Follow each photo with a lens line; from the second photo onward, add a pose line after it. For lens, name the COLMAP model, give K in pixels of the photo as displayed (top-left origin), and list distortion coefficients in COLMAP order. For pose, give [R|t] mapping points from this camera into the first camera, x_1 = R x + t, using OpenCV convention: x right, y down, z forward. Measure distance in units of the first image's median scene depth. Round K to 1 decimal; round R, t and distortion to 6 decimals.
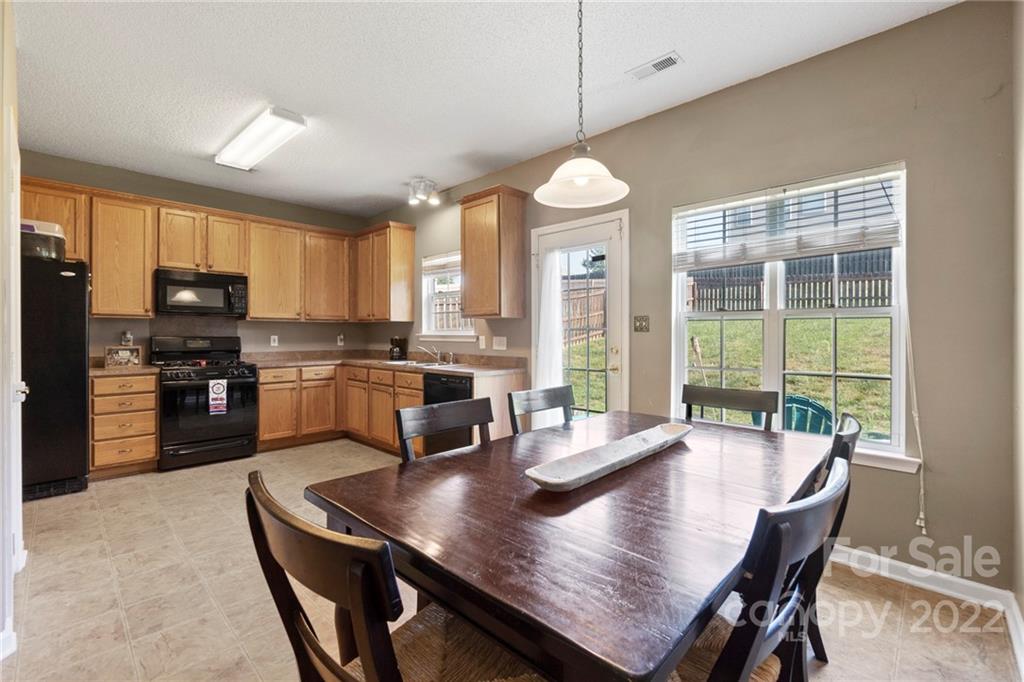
lens RADIAL K [[456.0, 0, 508.0], [0, 456.0, 335.6], [0, 0, 1]] dist [0.001157, -0.000964]
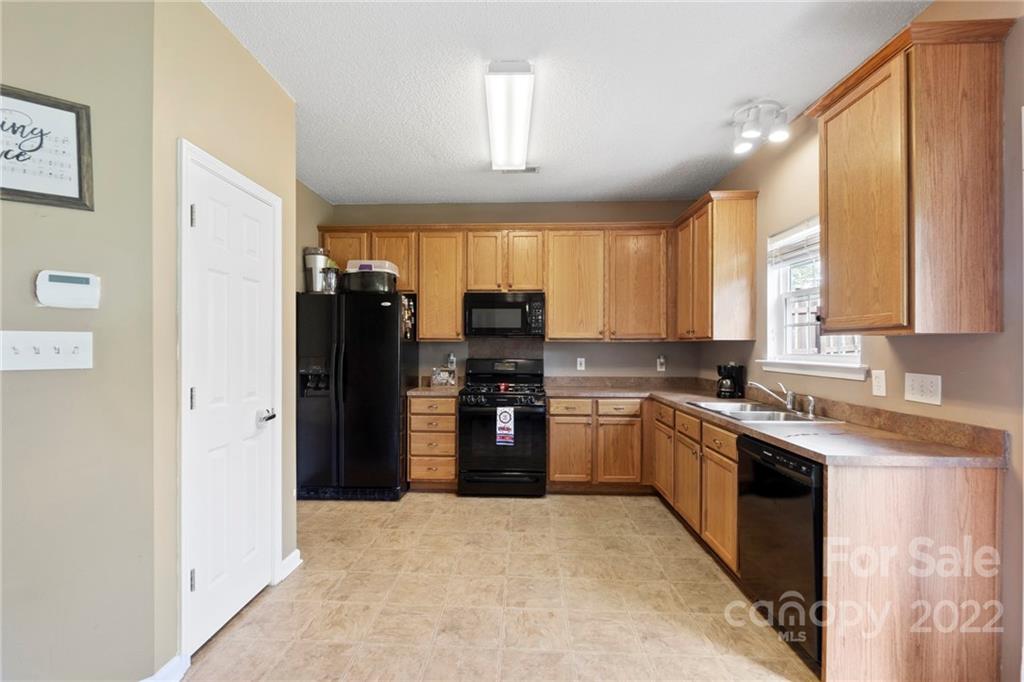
lens RADIAL K [[456.0, 0, 499.0], [0, 456.0, 347.5], [0, 0, 1]] dist [0.001157, -0.000964]
pose [[0.661071, 0.000490, -0.750324, 0.042731], [-0.003111, 0.999993, -0.002088, -0.020909], [0.750317, 0.003714, 0.661068, 0.361001]]
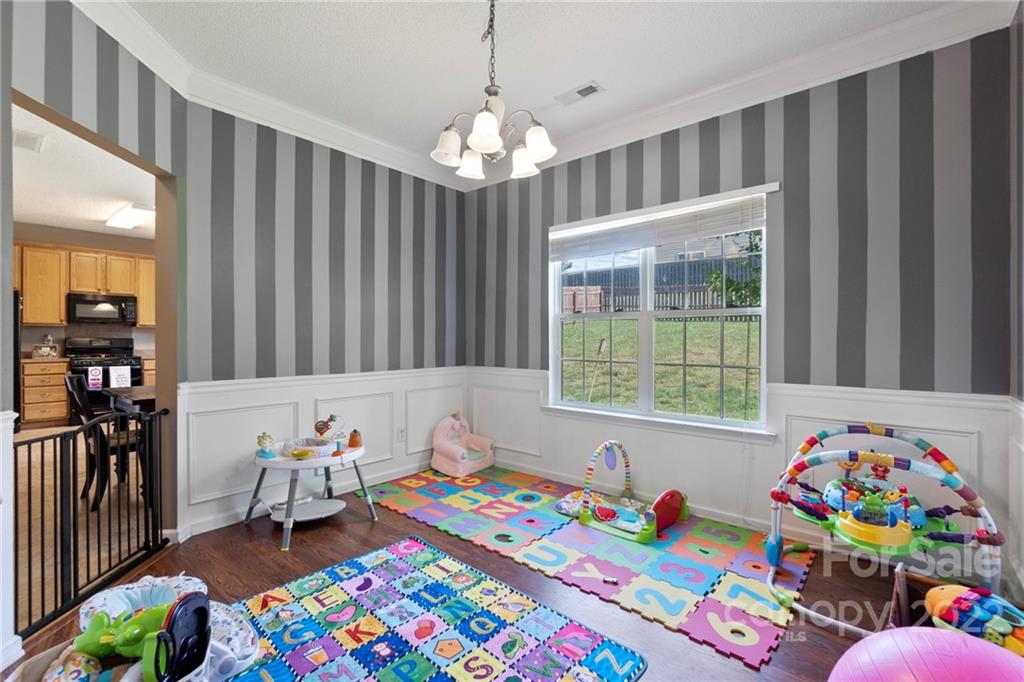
lens RADIAL K [[456.0, 0, 503.3], [0, 456.0, 339.3], [0, 0, 1]] dist [0.001157, -0.000964]
pose [[0.998475, -0.003271, 0.055115, 0.545888], [0.003415, 0.999991, -0.002522, 0.014687], [-0.055106, 0.002706, 0.998477, -0.549028]]
